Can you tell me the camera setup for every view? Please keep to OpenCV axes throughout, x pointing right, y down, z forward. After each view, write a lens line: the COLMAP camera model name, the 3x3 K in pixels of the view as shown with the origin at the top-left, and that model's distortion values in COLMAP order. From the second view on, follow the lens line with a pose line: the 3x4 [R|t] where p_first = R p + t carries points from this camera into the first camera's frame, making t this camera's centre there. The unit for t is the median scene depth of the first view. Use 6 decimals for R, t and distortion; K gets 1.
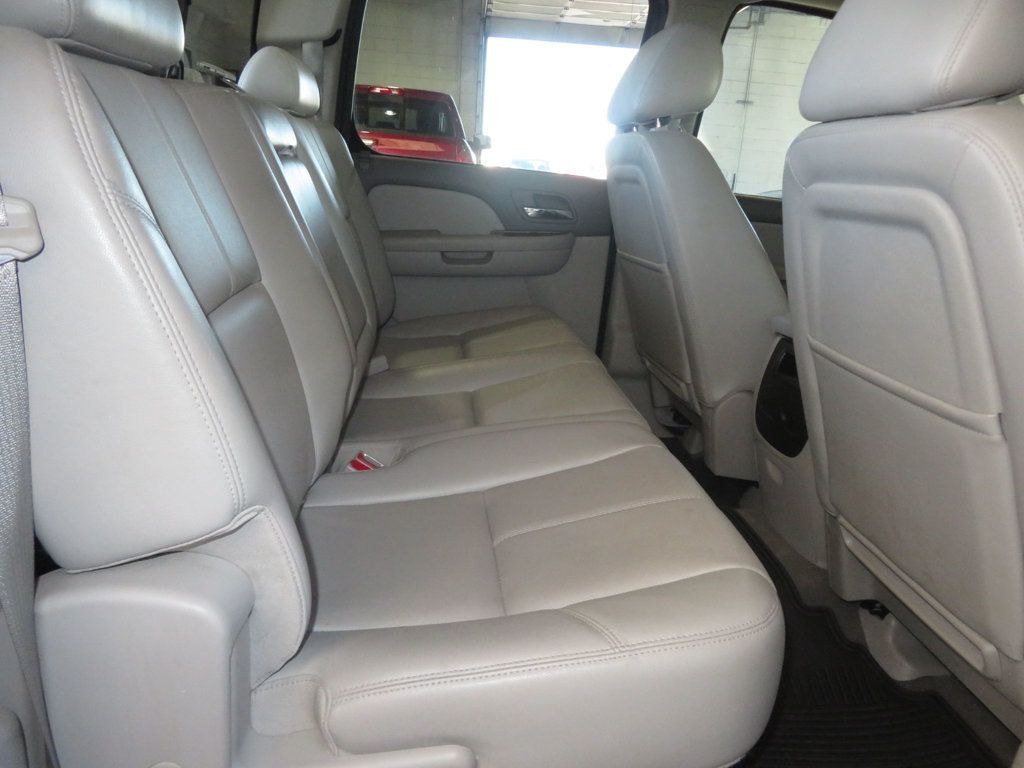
lens RADIAL K [[752.6, 0, 498.6], [0, 752.6, 389.4], [0, 0, 1]] dist [-0.013397, 0.005218]
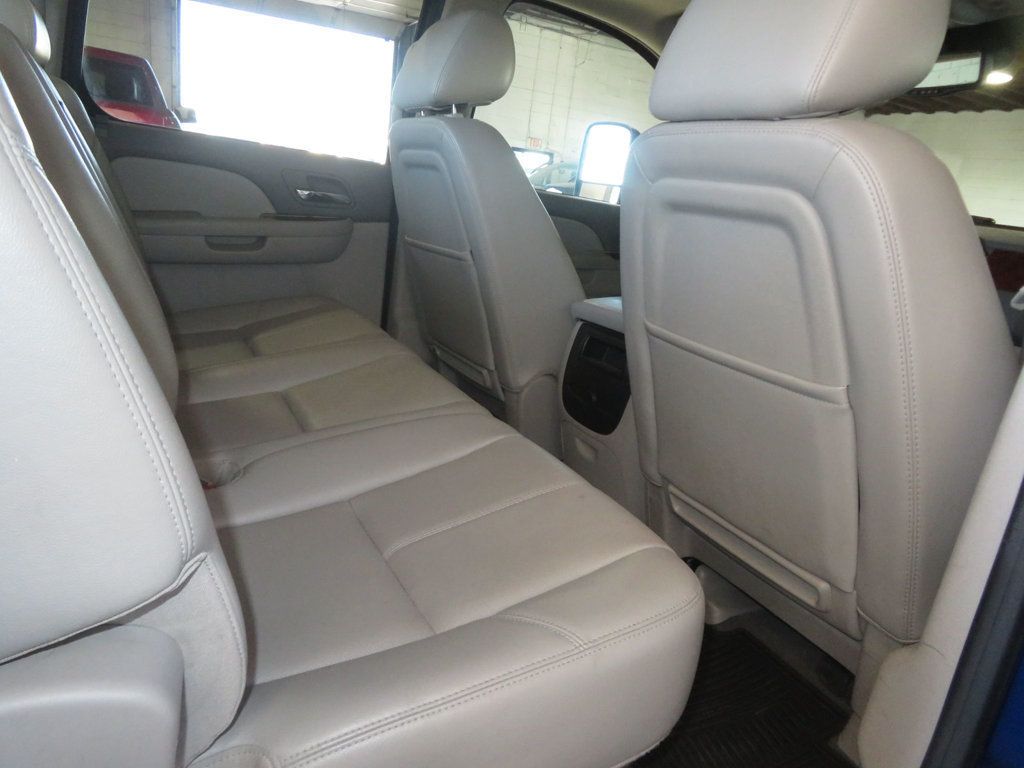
lens RADIAL K [[752.6, 0, 498.6], [0, 752.6, 389.4], [0, 0, 1]] dist [-0.013397, 0.005218]
pose [[0.926170, -0.058820, 0.372490, -0.122748], [0.052077, 0.998246, 0.028149, -0.010504], [-0.373493, -0.006672, 0.927609, 0.055112]]
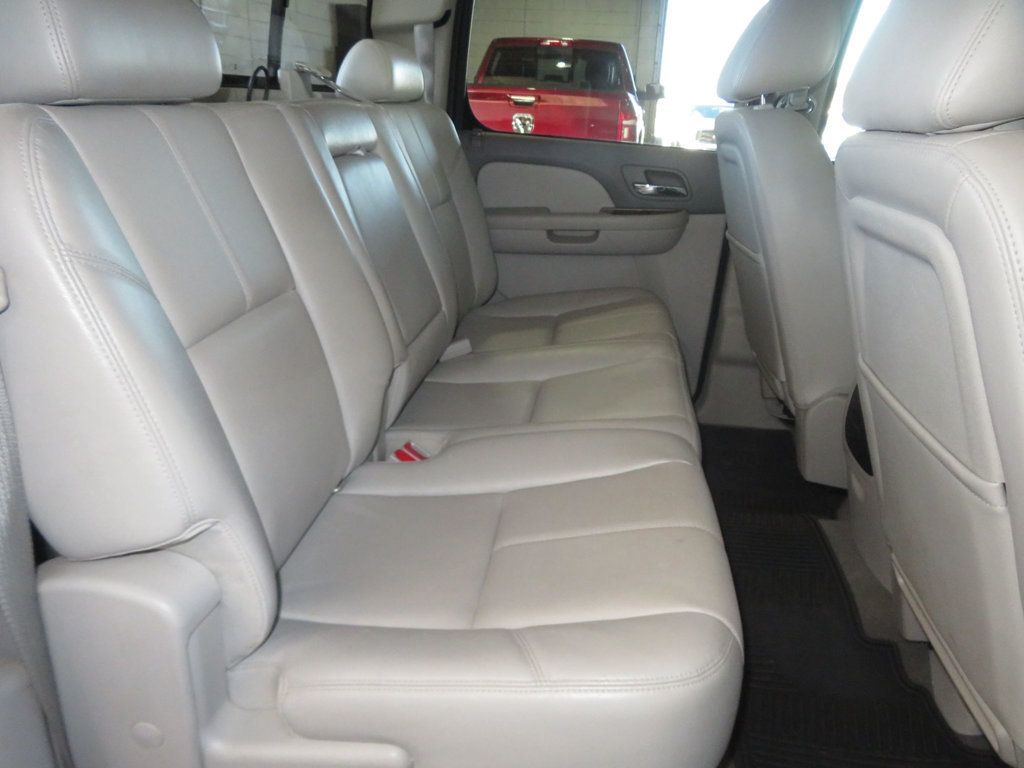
lens RADIAL K [[752.6, 0, 498.6], [0, 752.6, 389.4], [0, 0, 1]] dist [-0.013397, 0.005218]
pose [[0.970227, 0.058300, -0.235075, 0.134070], [-0.042131, 0.996425, 0.073233, -0.053376], [0.238504, -0.061149, 0.969214, 0.005882]]
